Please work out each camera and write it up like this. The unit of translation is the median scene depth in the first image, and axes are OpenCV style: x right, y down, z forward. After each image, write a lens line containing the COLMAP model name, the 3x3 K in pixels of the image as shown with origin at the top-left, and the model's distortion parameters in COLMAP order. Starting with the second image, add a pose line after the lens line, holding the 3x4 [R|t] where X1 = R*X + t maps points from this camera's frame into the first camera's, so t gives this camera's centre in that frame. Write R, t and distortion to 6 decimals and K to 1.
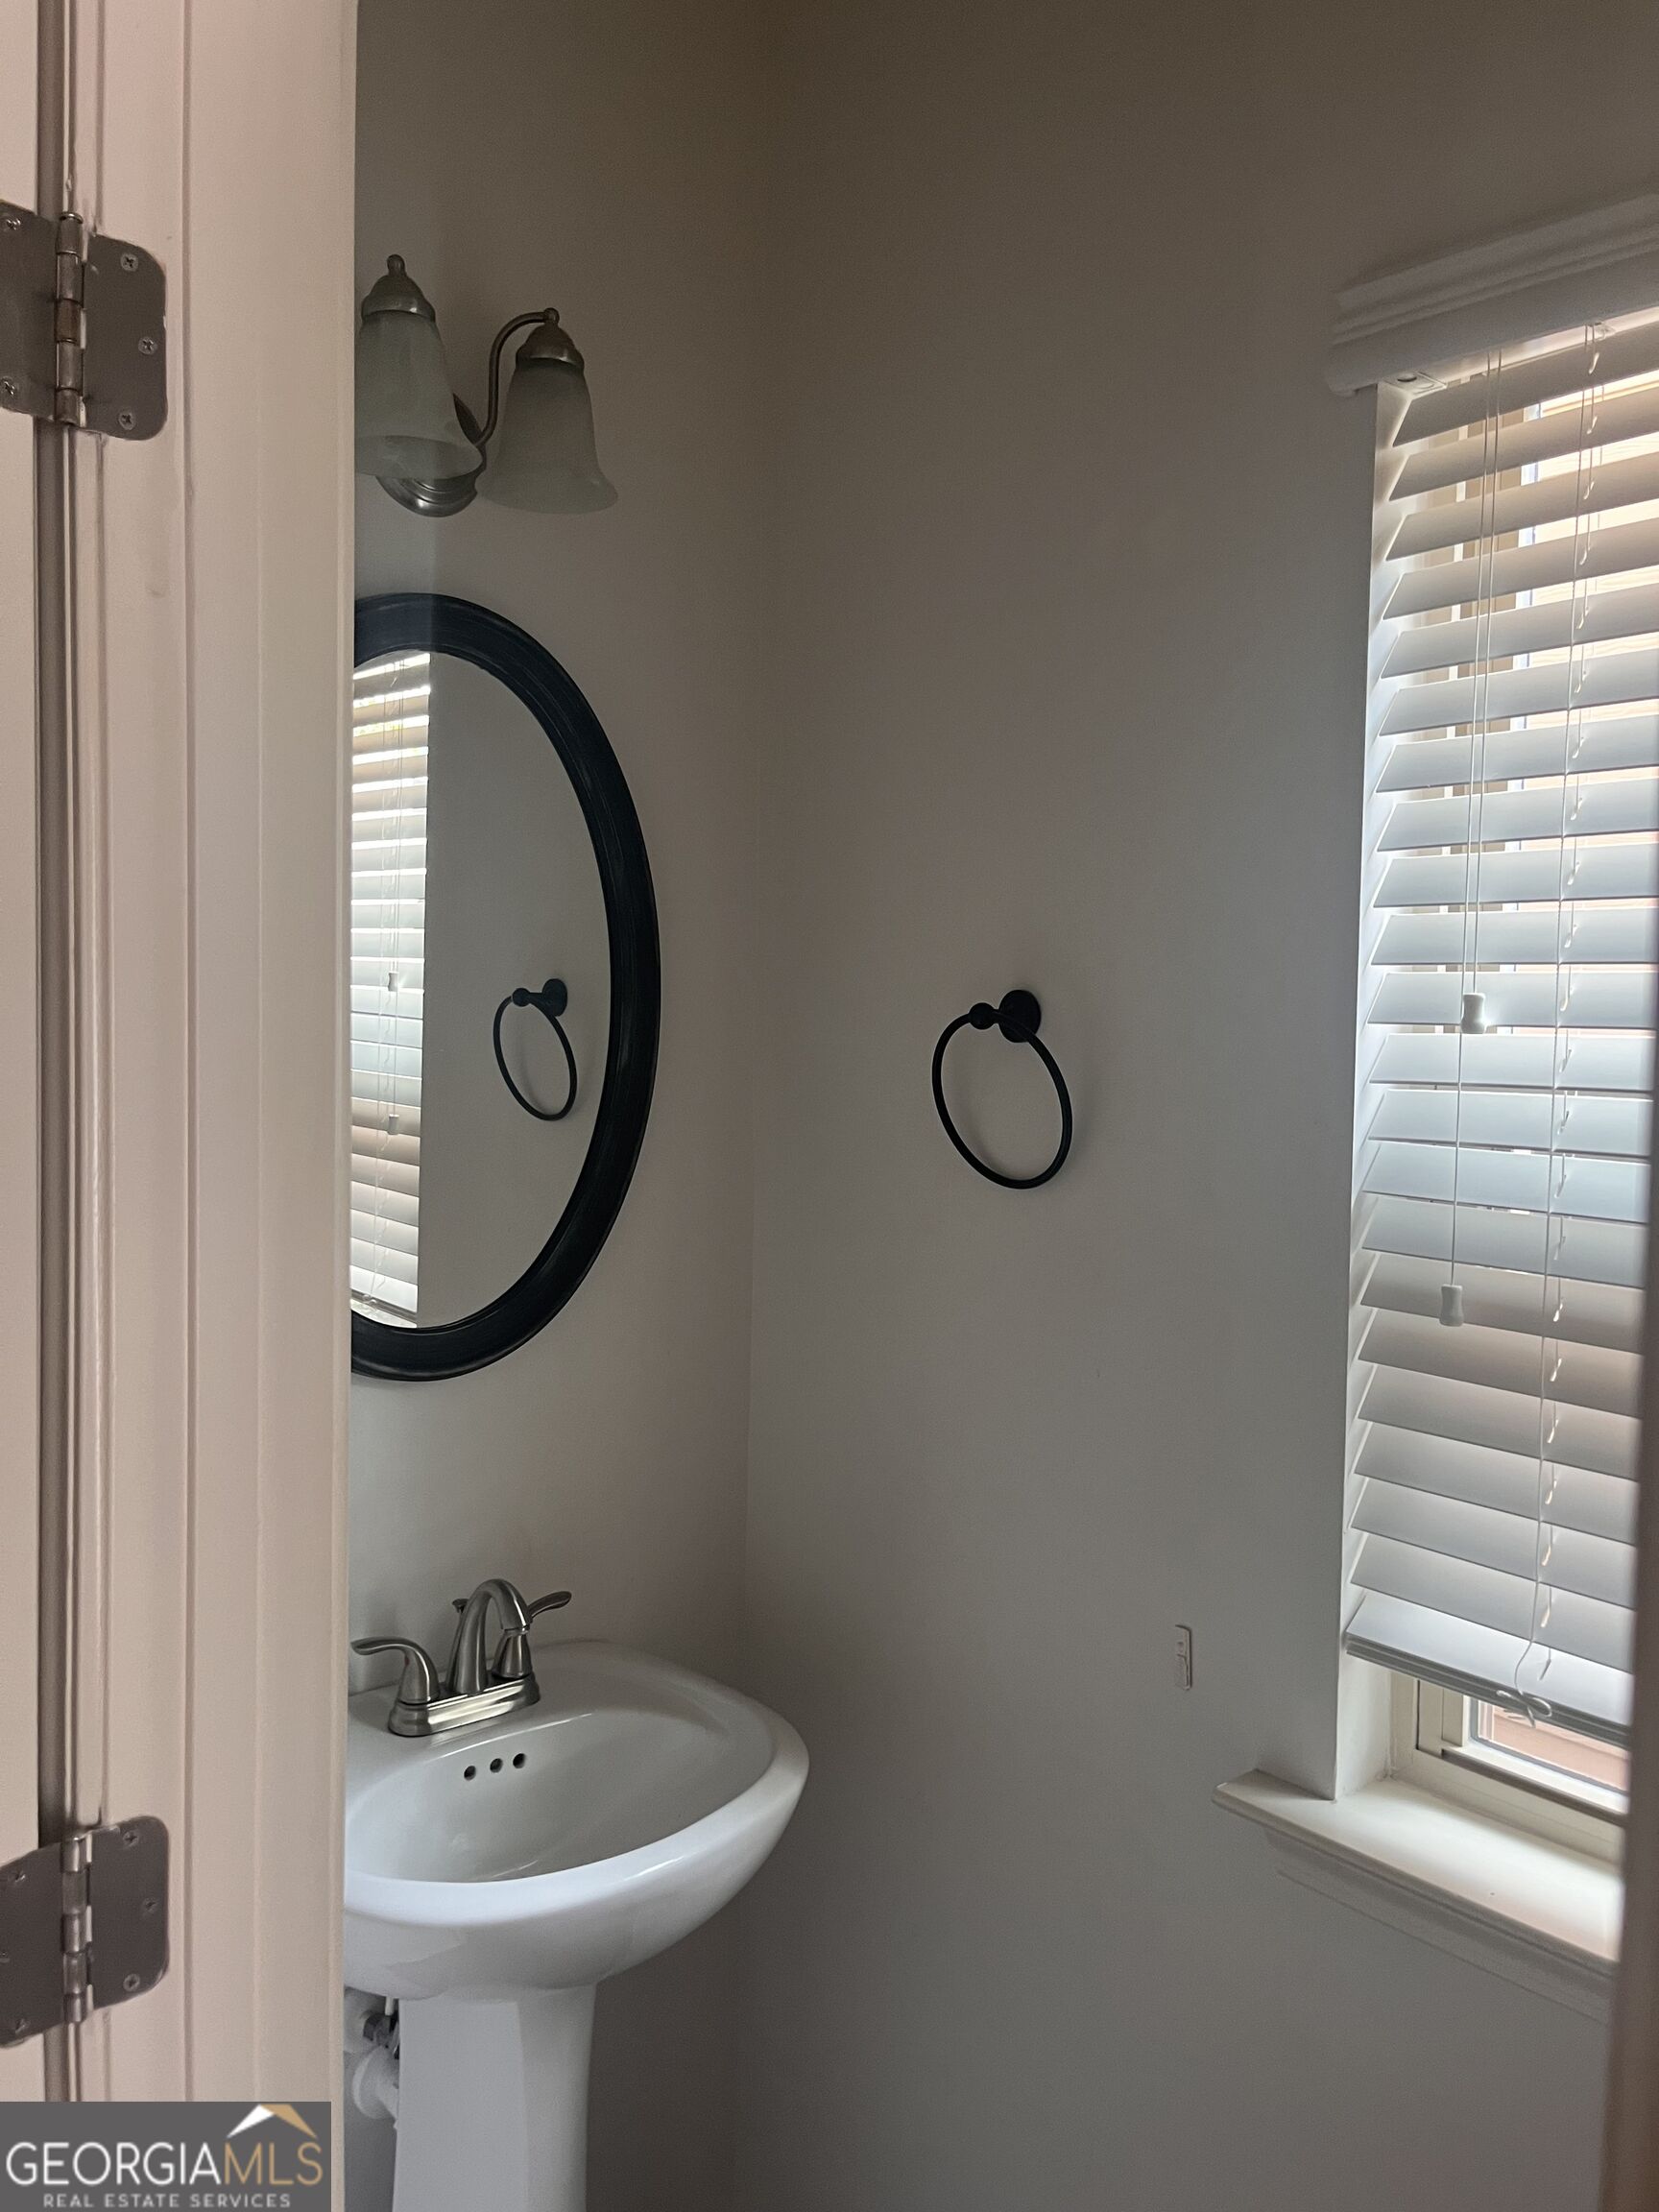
lens RADIAL K [[1675.7, 0, 834.0], [0, 1675.7, 1099.8], [0, 0, 1]] dist [0.013899, -0.007594]
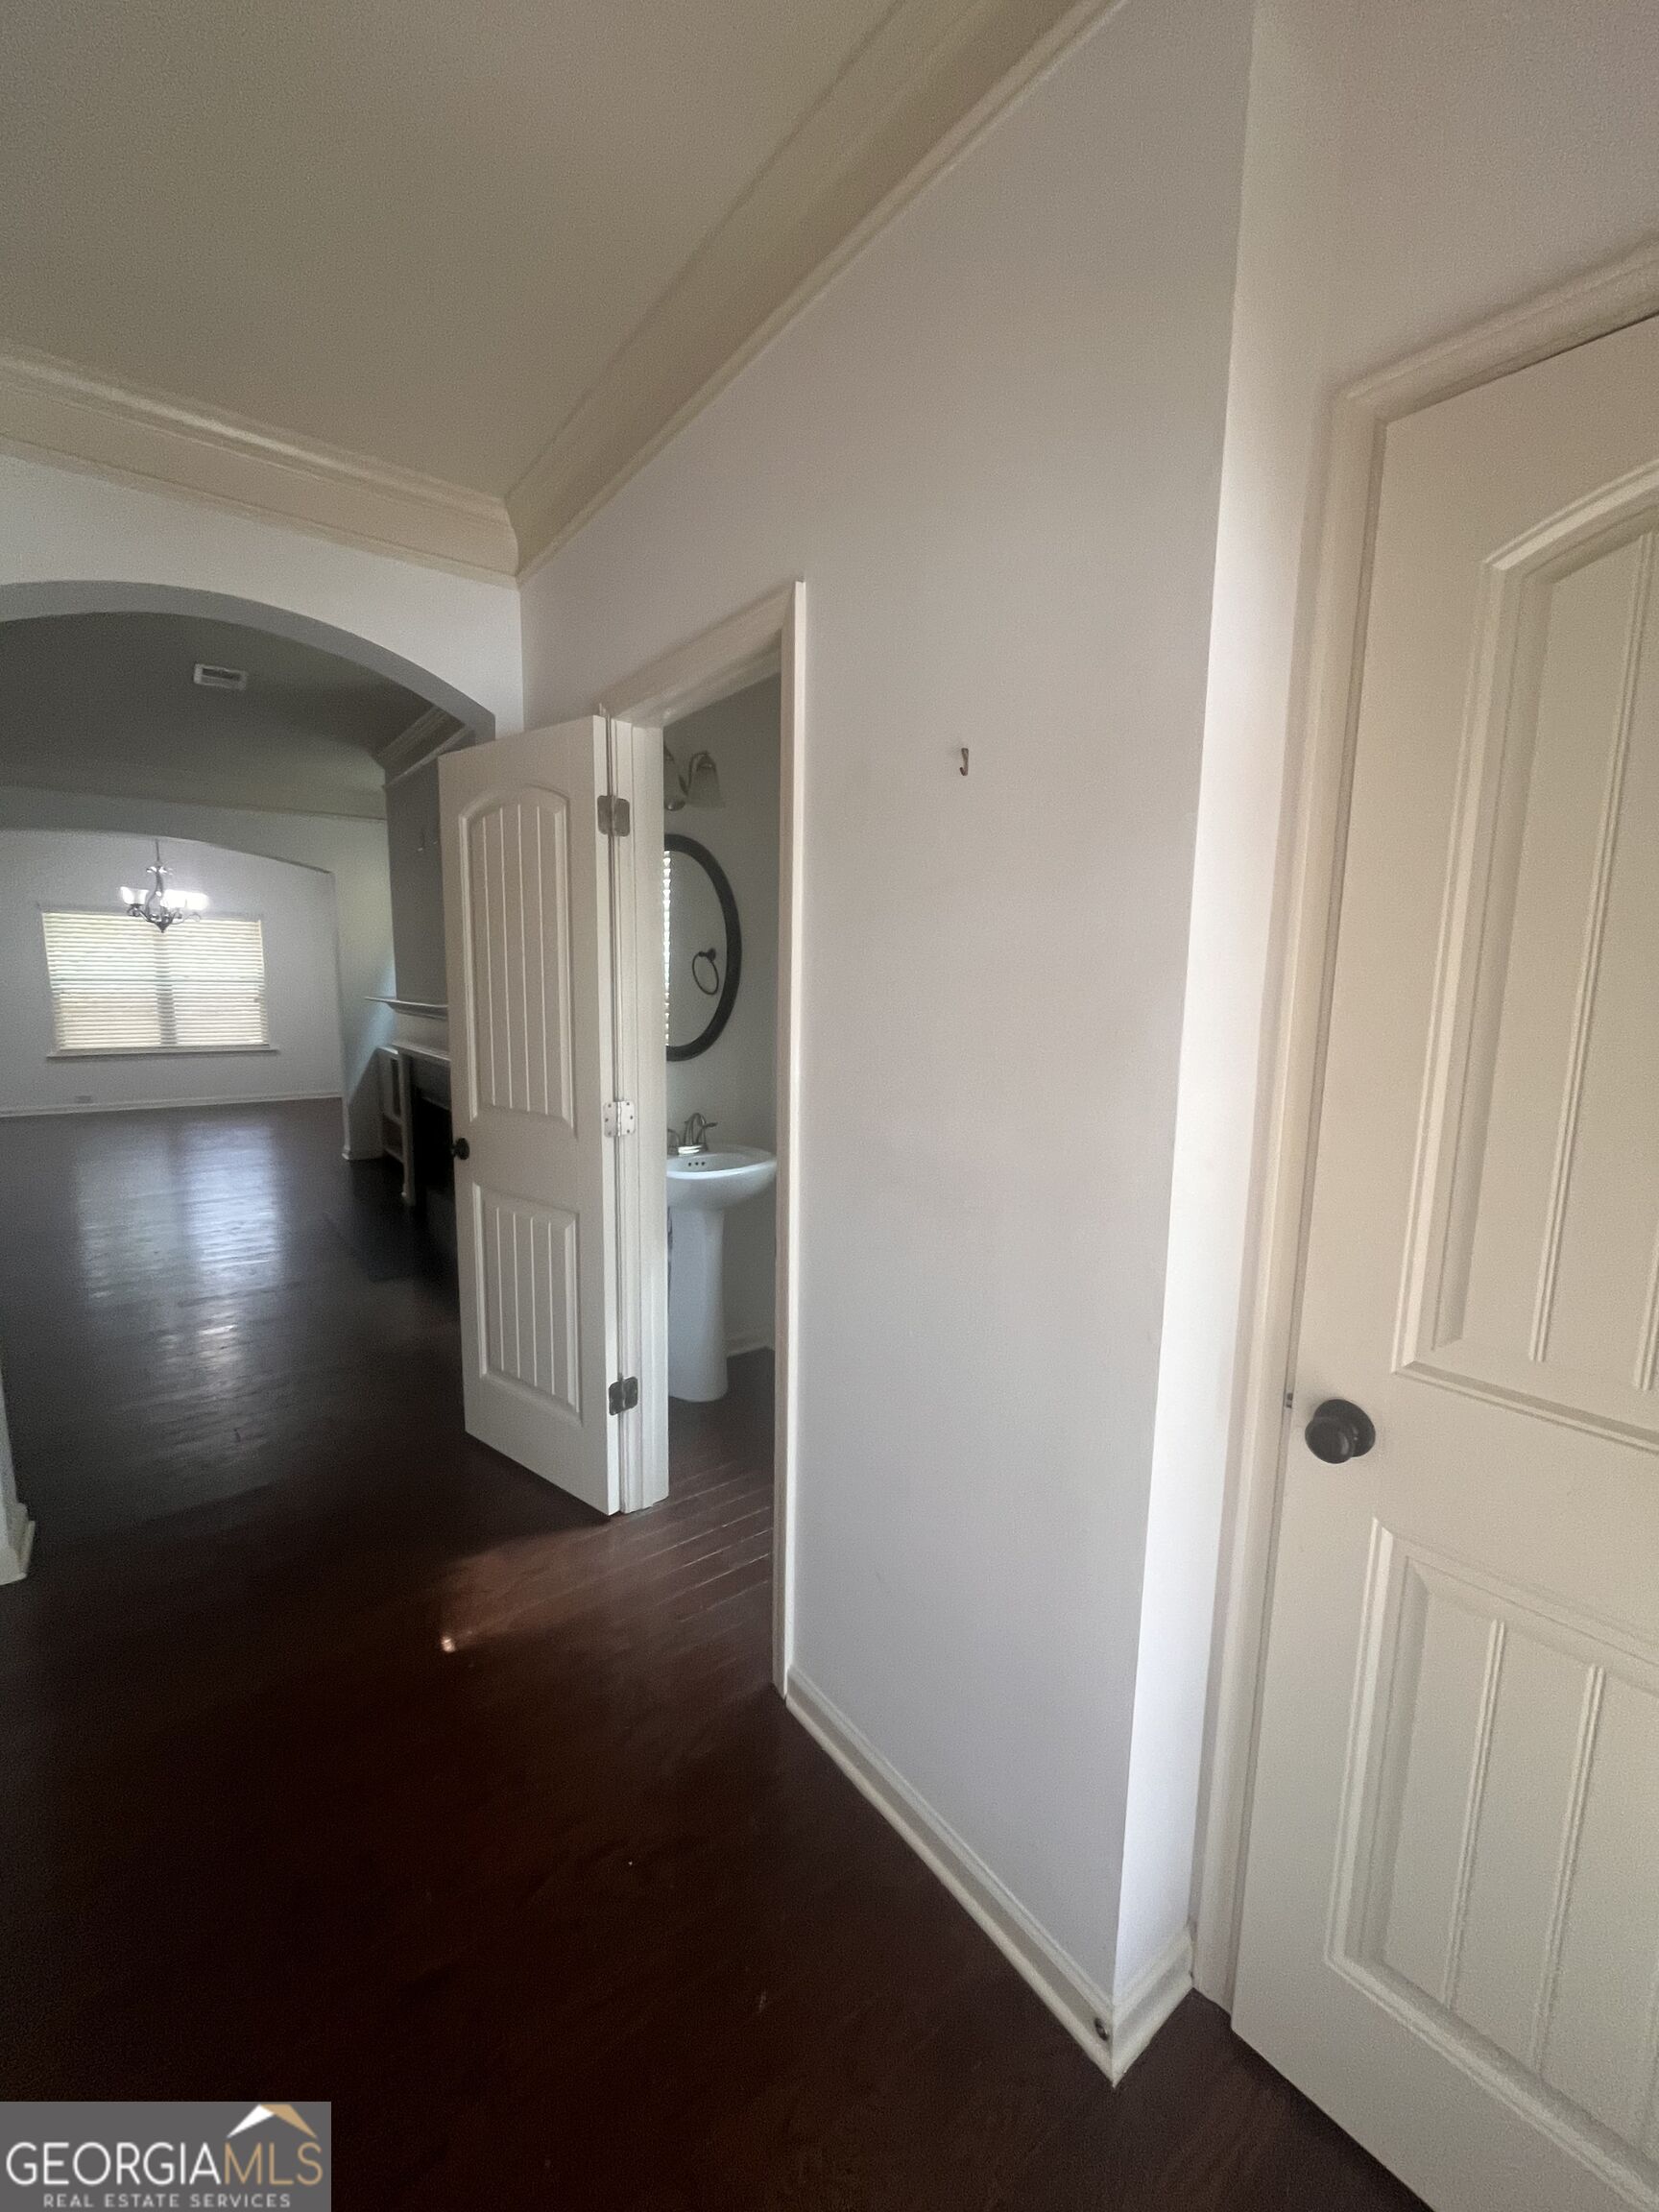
lens RADIAL K [[890.1, 0, 823.8], [0, 890.1, 1112.6], [0, 0, 1]] dist [0.000599, 0.000004]
pose [[0.998605, 0.004935, -0.052566, 0.168537], [0.000084, 0.995471, 0.095064, 0.095079], [0.052797, -0.094936, 0.994082, -0.858178]]
